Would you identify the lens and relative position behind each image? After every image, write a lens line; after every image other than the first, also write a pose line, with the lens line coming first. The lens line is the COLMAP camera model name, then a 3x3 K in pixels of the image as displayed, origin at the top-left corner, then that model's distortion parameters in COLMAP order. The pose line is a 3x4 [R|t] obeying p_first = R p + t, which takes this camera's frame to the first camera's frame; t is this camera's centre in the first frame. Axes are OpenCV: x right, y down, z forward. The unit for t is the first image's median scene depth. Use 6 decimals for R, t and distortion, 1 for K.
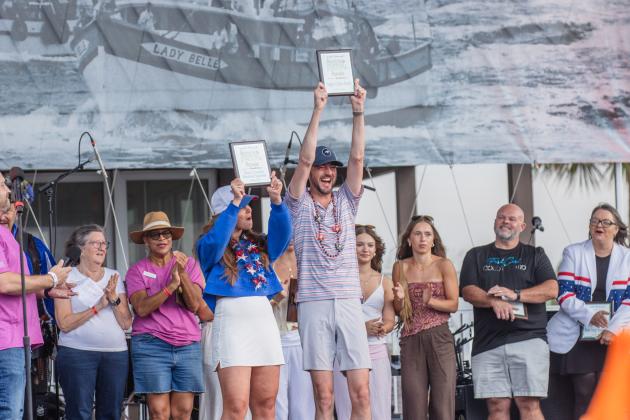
lens RADIAL K [[3431.4, 0, 314.7], [0, 3431.4, 209.7], [0, 0, 1]] dist [0.167025, -0.276361]
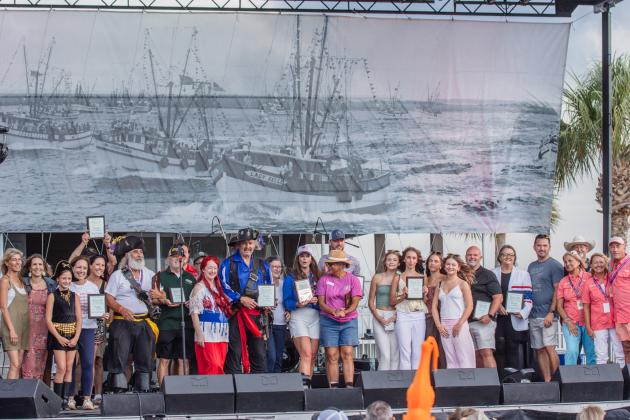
lens RADIAL K [[2556.6, 0, 314.5], [0, 2556.6, 210.1], [0, 0, 1]] dist [0.253645, 1.157800]
pose [[0.999426, 0.011957, 0.031712, -0.056749], [-0.011341, 0.999745, -0.019533, 0.002803], [-0.031938, 0.019162, 0.999306, -0.485362]]
